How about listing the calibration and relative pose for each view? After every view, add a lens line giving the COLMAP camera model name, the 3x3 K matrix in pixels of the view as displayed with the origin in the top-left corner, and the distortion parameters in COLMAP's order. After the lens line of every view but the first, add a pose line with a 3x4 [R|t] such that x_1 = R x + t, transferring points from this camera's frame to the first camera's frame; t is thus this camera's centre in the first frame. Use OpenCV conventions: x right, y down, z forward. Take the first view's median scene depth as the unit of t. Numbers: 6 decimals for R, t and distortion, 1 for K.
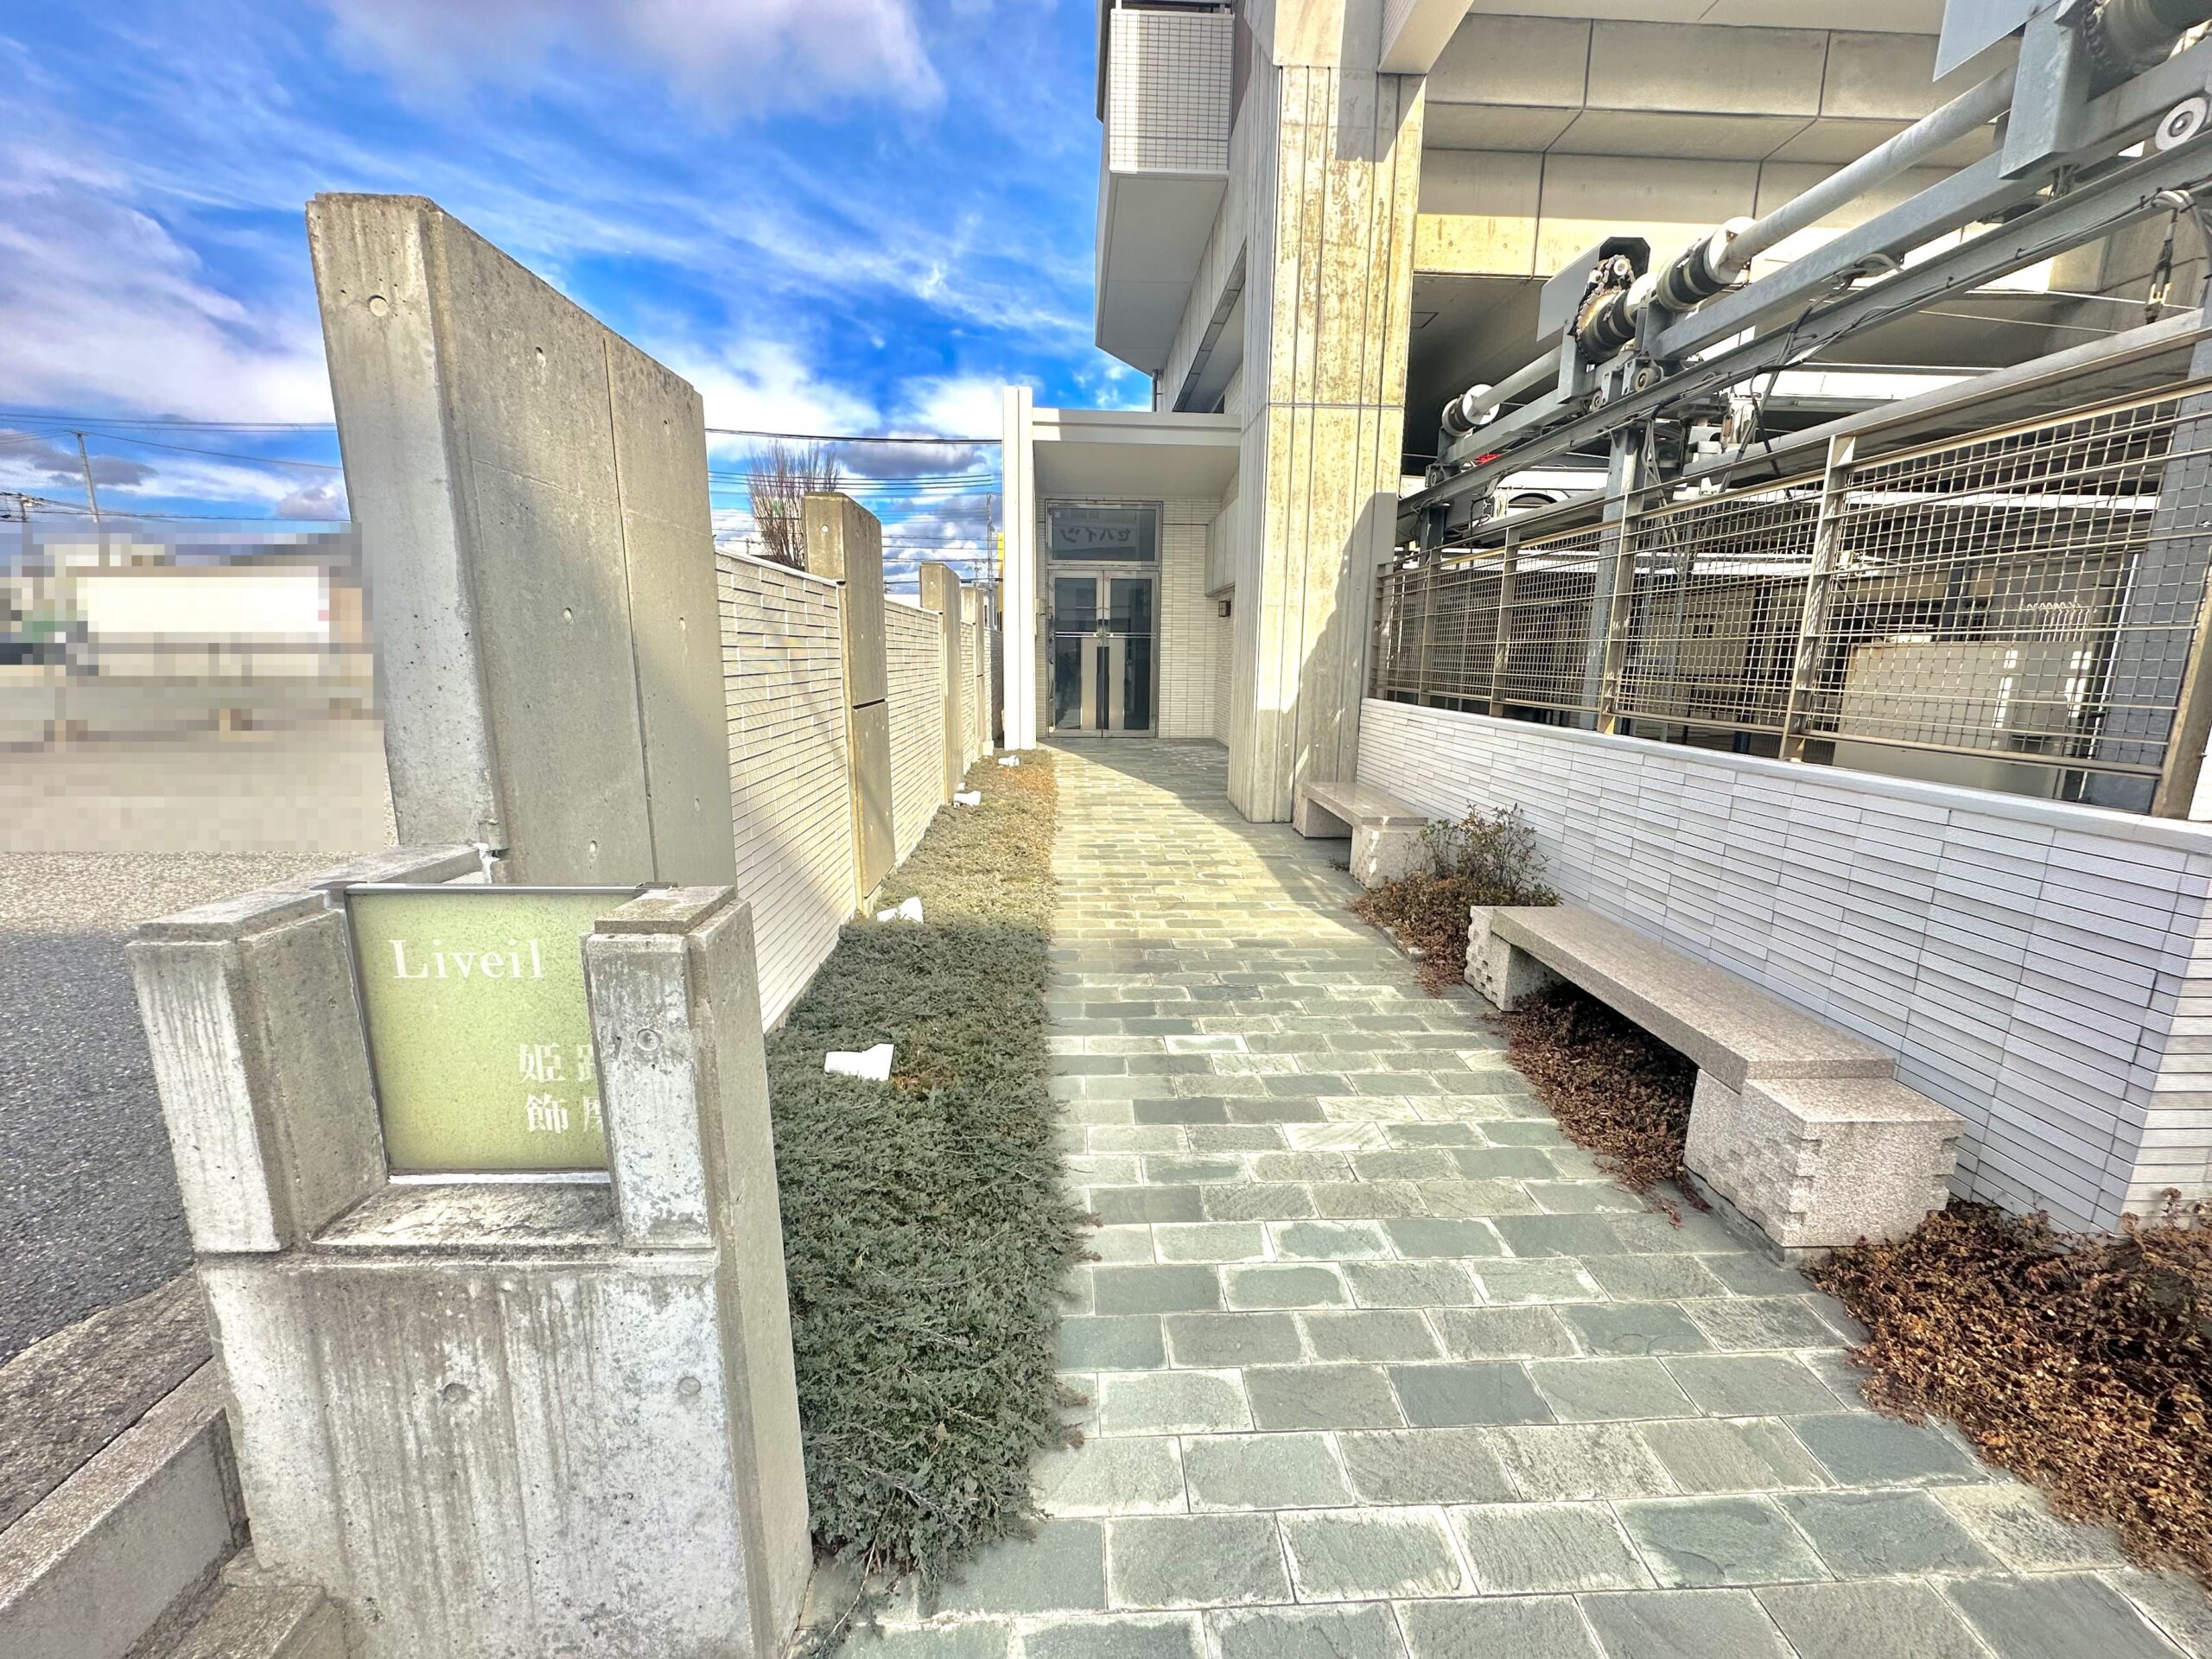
lens RADIAL K [[885.7, 0, 1109.3], [0, 885.7, 829.0], [0, 0, 1]] dist [0.001211, 0.000126]
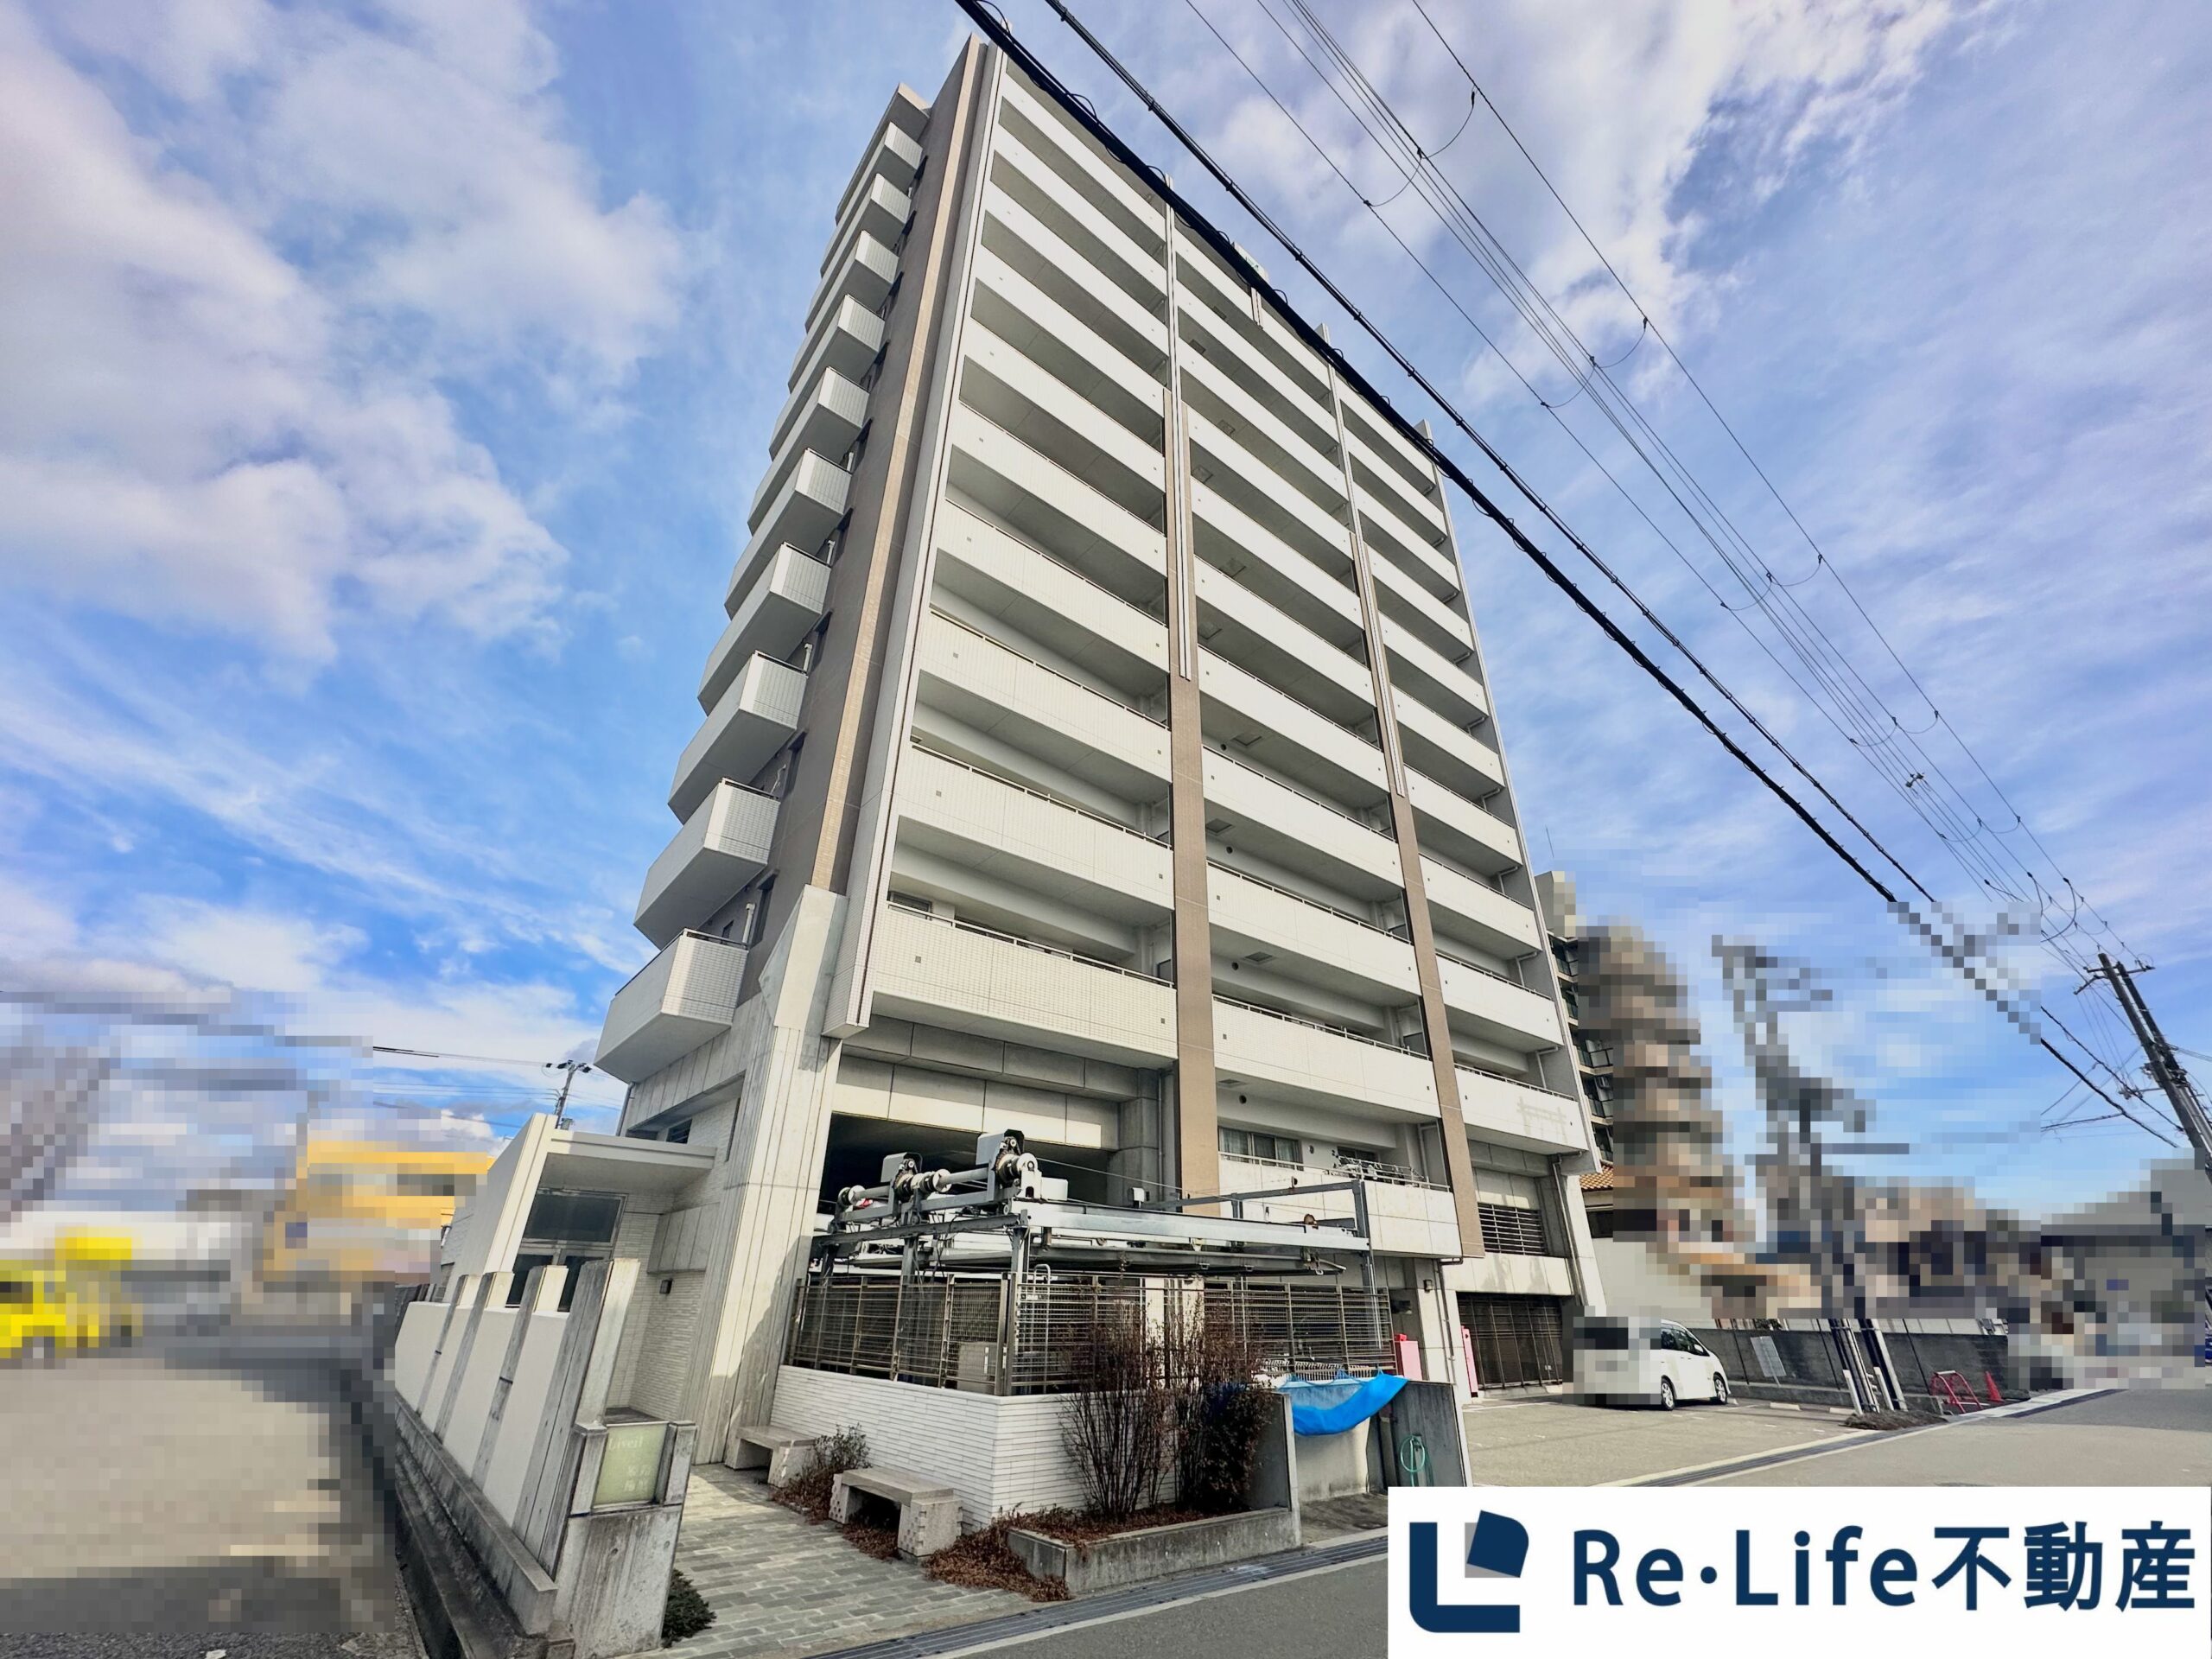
lens RADIAL K [[885.7, 0, 1106.0], [0, 885.7, 837.3], [0, 0, 1]] dist [0.001211, 0.000126]
pose [[0.809292, 0.277228, 0.517871, -0.445702], [0.108000, 0.796369, -0.595090, 0.148945], [-0.577392, 0.537532, 0.614555, -1.138184]]
